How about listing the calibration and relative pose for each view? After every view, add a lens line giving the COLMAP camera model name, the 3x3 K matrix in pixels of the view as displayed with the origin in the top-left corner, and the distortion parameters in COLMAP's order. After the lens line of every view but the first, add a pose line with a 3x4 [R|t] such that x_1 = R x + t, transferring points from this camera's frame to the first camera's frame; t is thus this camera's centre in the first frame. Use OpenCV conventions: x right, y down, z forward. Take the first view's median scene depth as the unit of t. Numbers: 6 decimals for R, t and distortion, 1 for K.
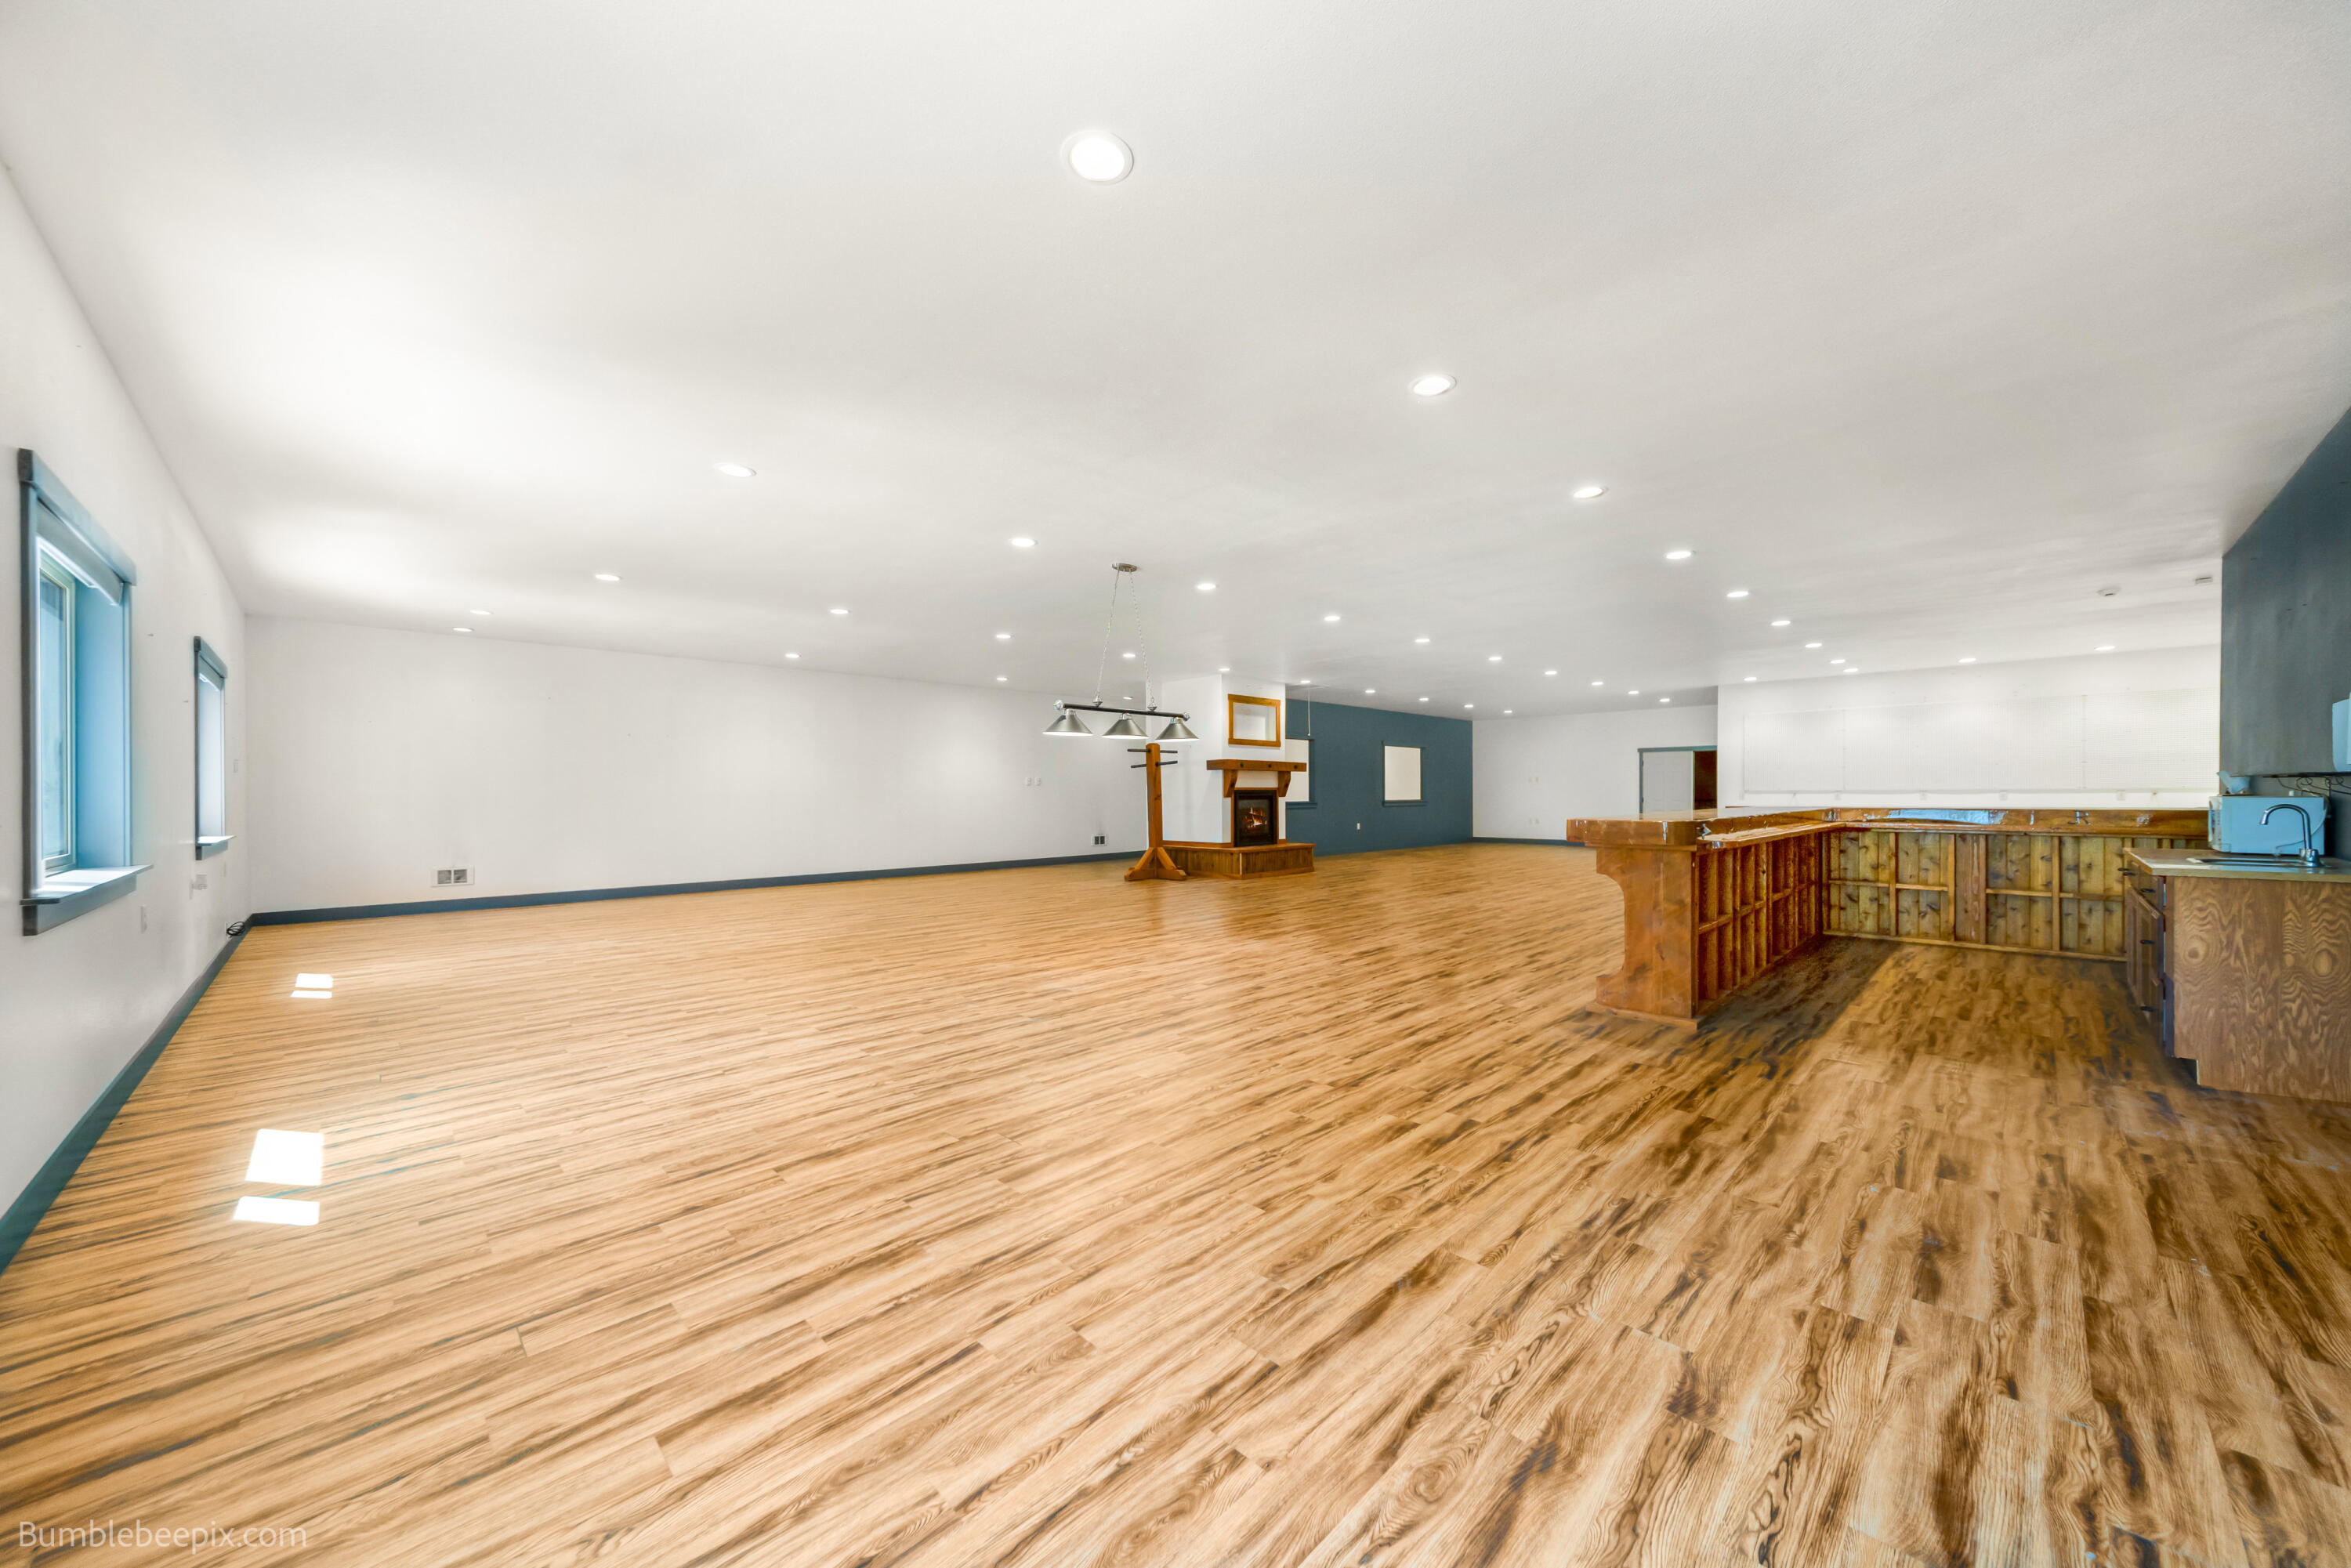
lens RADIAL K [[824.1, 0, 1185.9], [0, 824.1, 797.9], [0, 0, 1]] dist [0.007251, -0.000227]
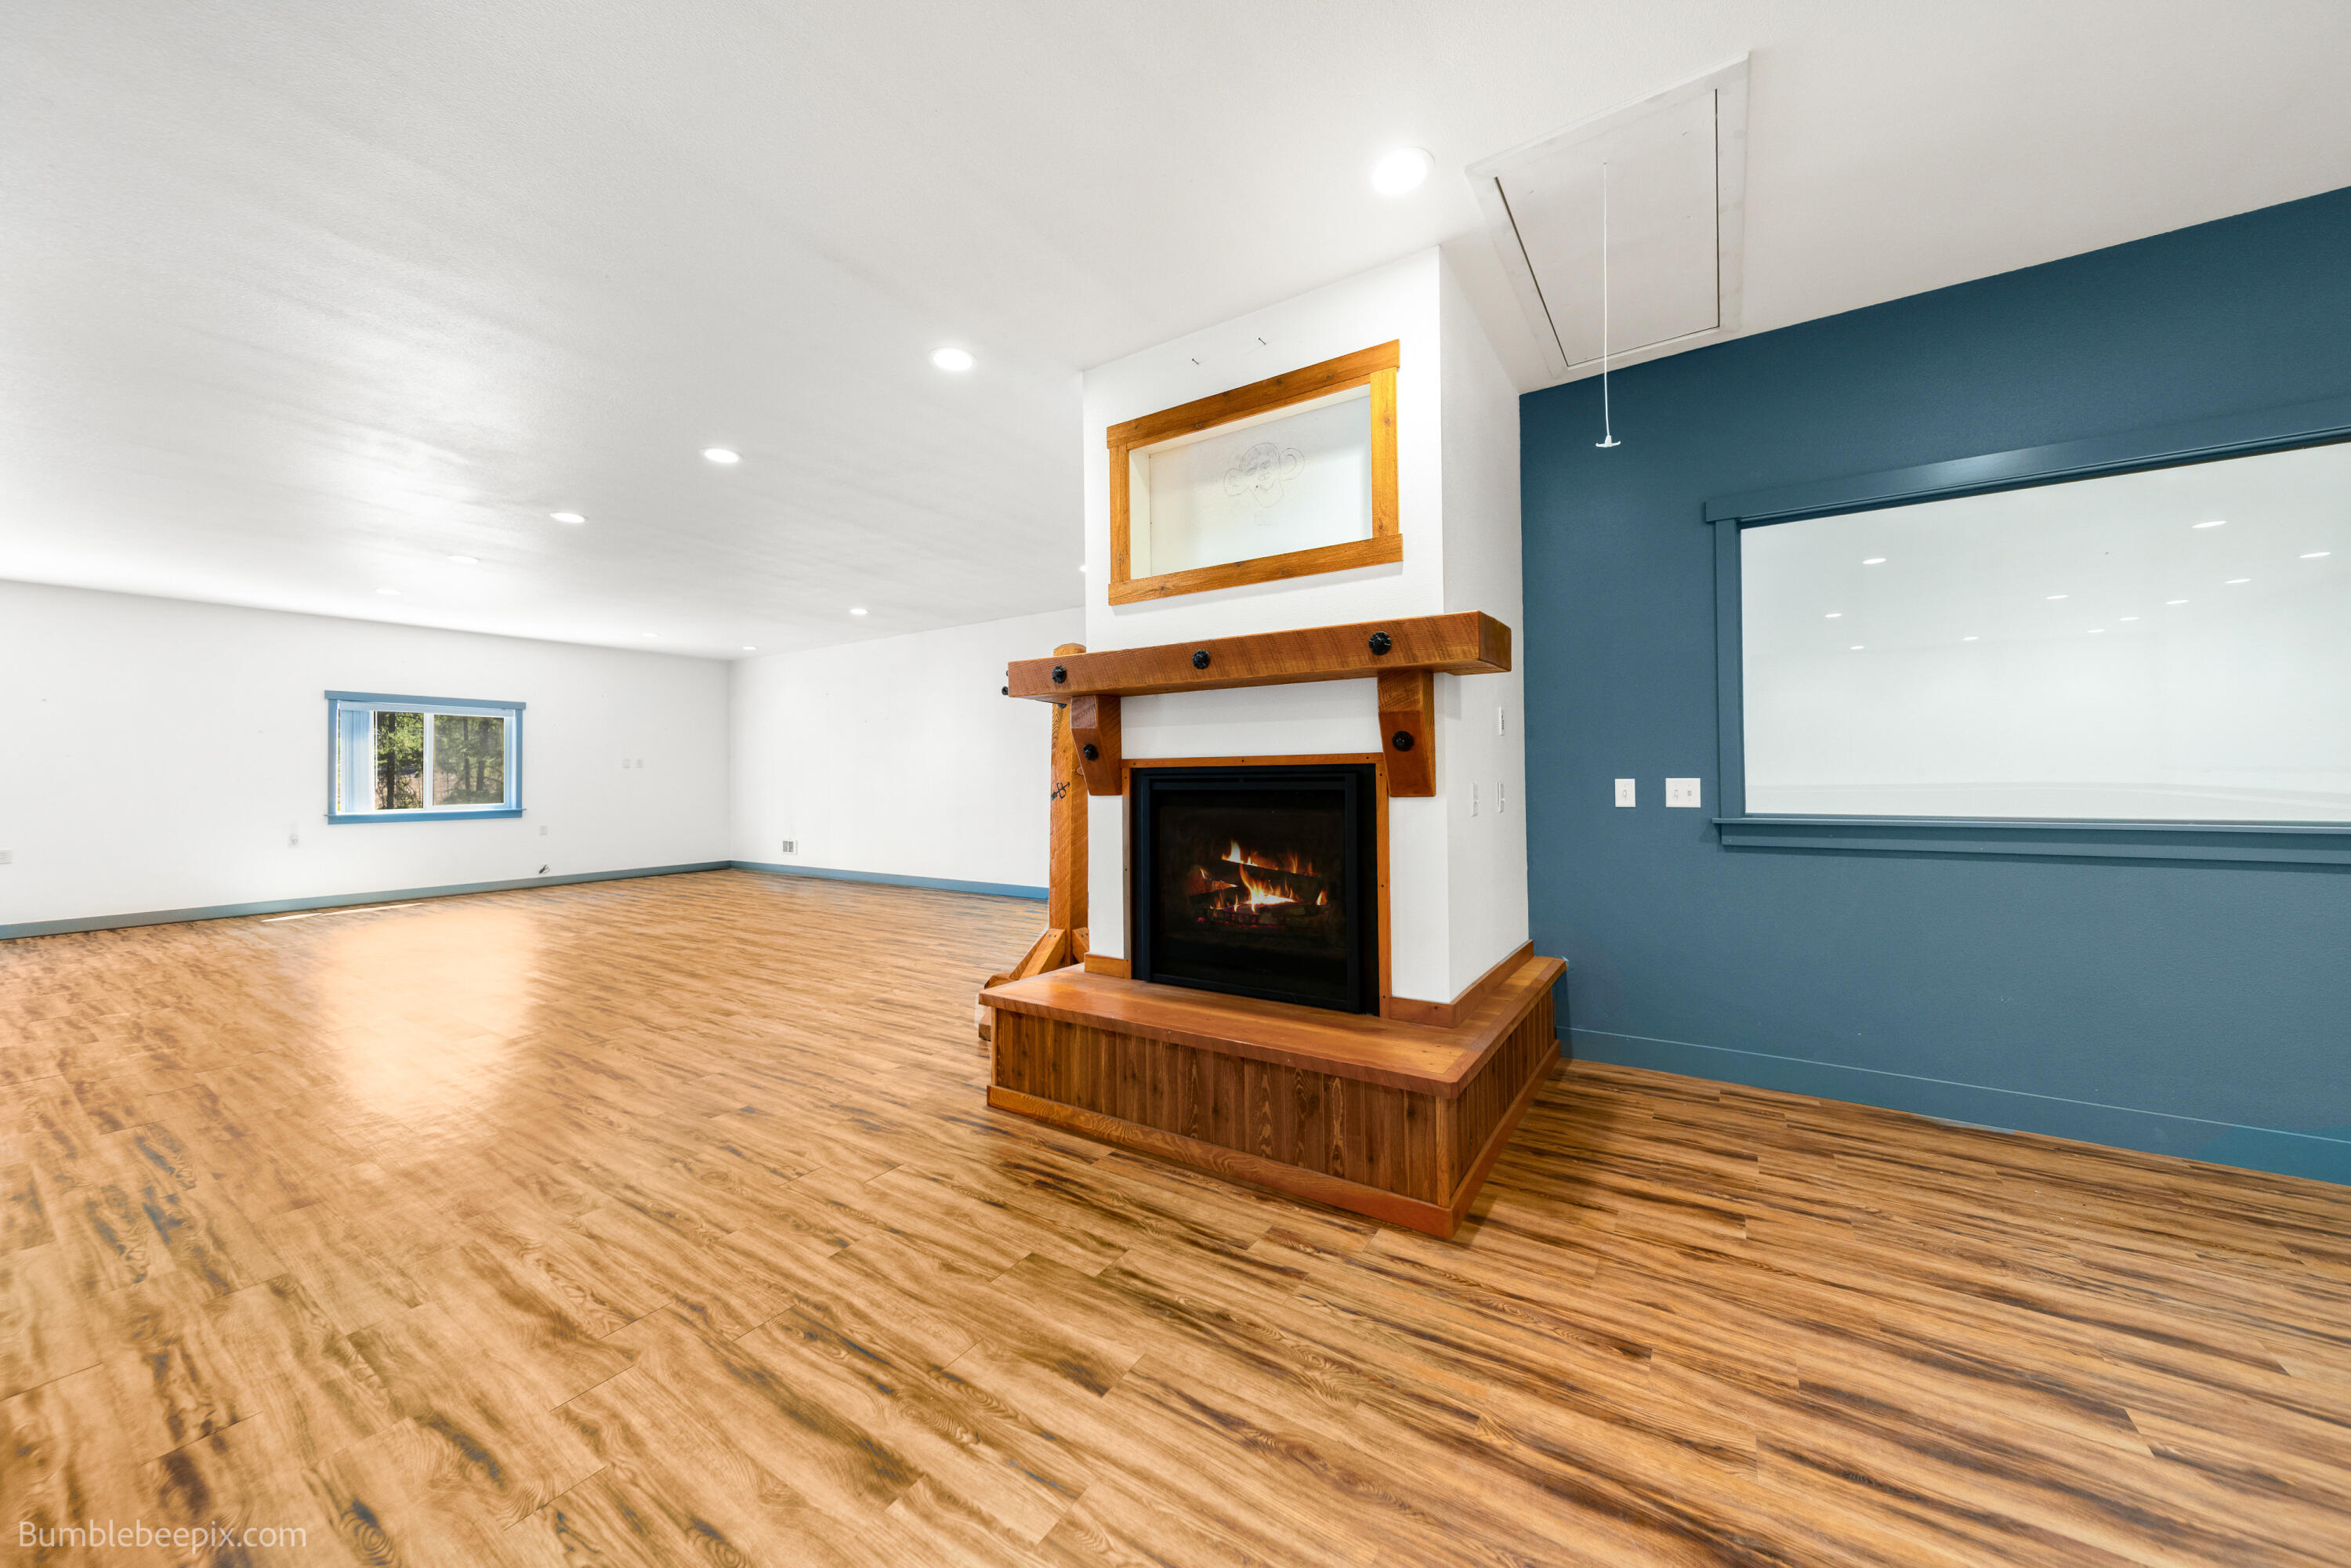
lens RADIAL K [[824.1, 0, 1168.1], [0, 824.1, 767.2], [0, 0, 1]] dist [0.007251, -0.000227]
pose [[0.210855, -0.010181, -0.977464, 0.610988], [0.004432, 0.999945, -0.009459, -0.013991], [0.977507, -0.002338, 0.210889, 1.786495]]
